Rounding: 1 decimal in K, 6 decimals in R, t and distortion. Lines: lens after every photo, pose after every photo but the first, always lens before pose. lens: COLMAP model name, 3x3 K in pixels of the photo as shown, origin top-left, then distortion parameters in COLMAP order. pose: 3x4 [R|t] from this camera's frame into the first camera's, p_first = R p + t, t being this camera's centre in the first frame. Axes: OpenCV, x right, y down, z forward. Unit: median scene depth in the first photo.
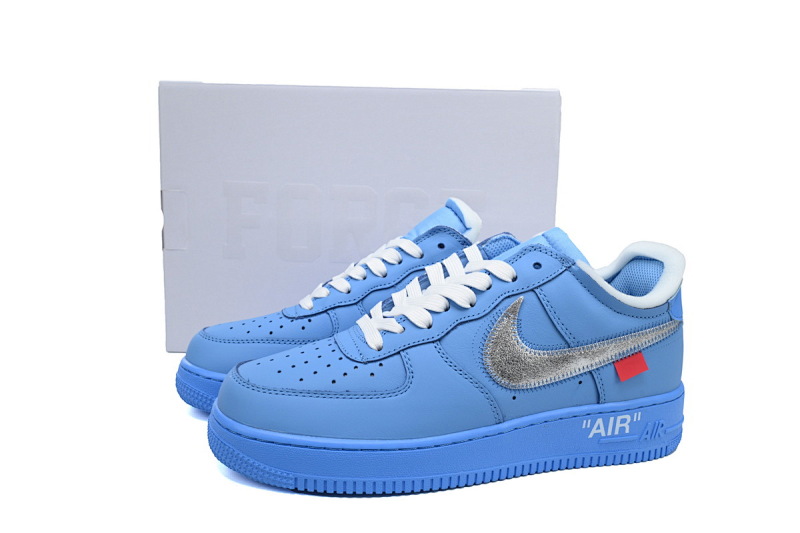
lens RADIAL K [[734.8, 0, 400.0], [0, 734.8, 266.5], [0, 0, 1]] dist [-0.047454, -0.002896]
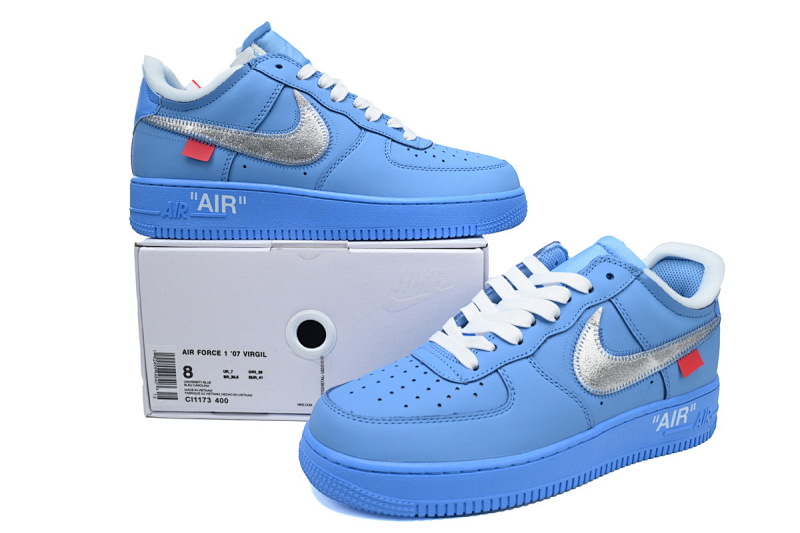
lens RADIAL K [[734.8, 0, 400.0], [0, 734.8, 266.5], [0, 0, 1]] dist [-0.047454, -0.002896]
pose [[0.977591, -0.057681, 0.202456, -0.325633], [0.049166, 0.997692, 0.046840, -0.080594], [-0.204691, -0.035836, 0.978171, 0.030560]]
